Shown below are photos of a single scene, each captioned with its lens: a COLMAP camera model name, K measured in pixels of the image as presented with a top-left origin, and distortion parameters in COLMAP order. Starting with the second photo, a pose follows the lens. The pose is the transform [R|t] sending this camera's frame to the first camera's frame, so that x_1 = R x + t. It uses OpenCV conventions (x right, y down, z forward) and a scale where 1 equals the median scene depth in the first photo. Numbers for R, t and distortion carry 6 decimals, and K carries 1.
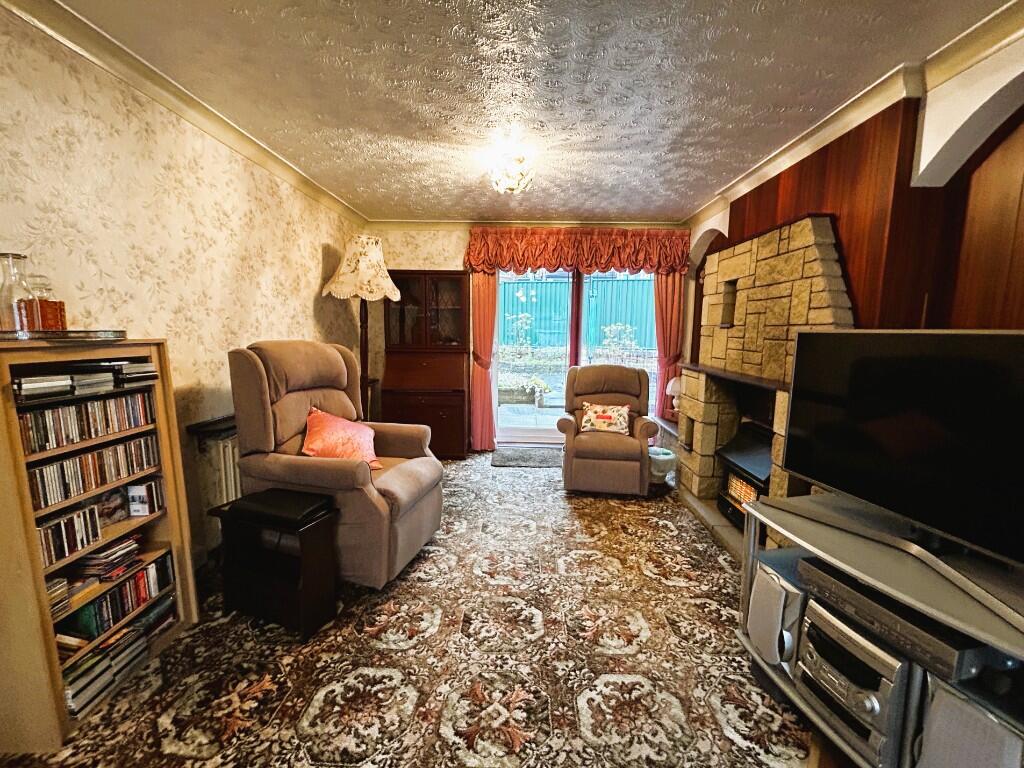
lens RADIAL K [[429.5, 0, 512.0], [0, 429.5, 384.0], [0, 0, 1]] dist [-0.000719, 0.000014]
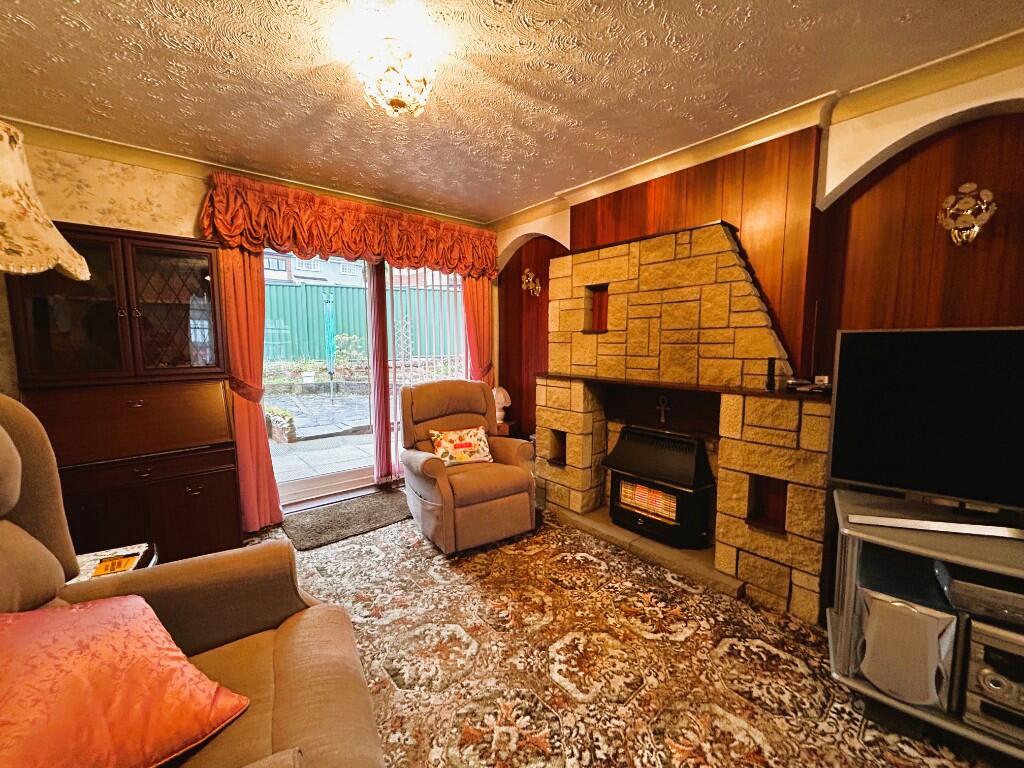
lens RADIAL K [[412.4, 0, 512.0], [0, 412.4, 384.0], [0, 0, 1]] dist [0.000093, 0.000212]
pose [[0.752306, -0.083652, 0.653482, -0.241422], [0.097555, 0.995116, 0.015077, -0.045972], [-0.651551, 0.052408, 0.756792, 0.395477]]
